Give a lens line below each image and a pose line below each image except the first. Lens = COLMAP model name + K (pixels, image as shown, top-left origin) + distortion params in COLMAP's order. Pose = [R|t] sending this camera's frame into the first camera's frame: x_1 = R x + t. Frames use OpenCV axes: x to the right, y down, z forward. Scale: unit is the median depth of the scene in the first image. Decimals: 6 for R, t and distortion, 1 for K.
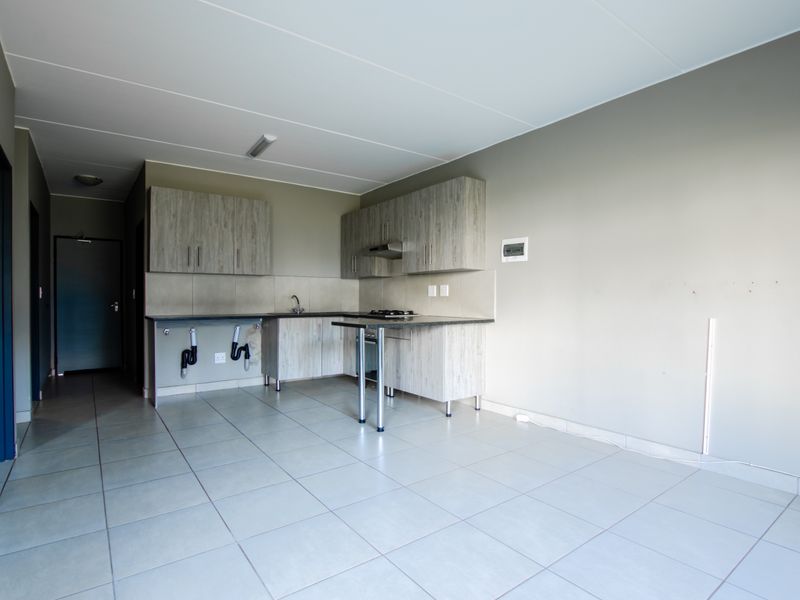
lens RADIAL K [[431.0, 0, 387.3], [0, 431.0, 300.5], [0, 0, 1]] dist [-0.011669, 0.008686]
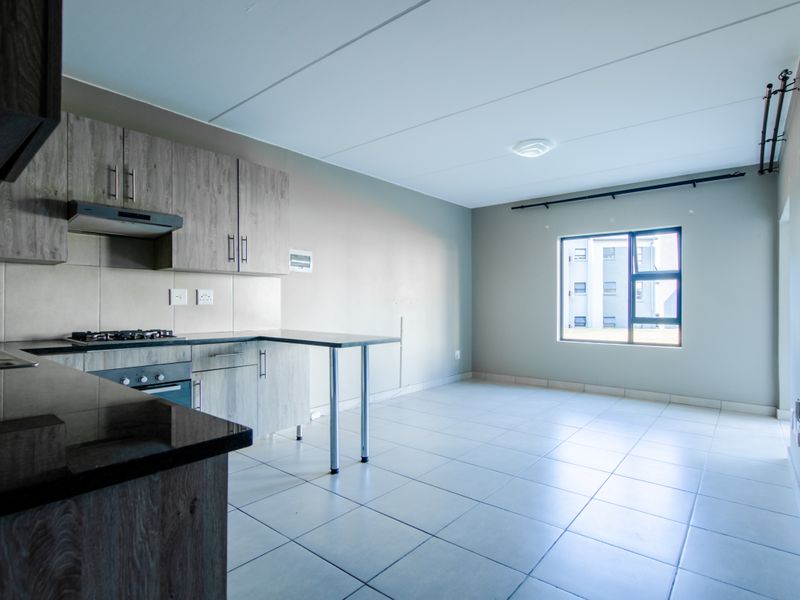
lens RADIAL K [[431.0, 0, 399.2], [0, 431.0, 303.9], [0, 0, 1]] dist [-0.011669, 0.008686]
pose [[-0.263242, -0.001604, 0.964728, -0.635068], [0.003070, 0.999992, 0.002500, -0.011569], [-0.964725, 0.003619, -0.263235, 0.842546]]
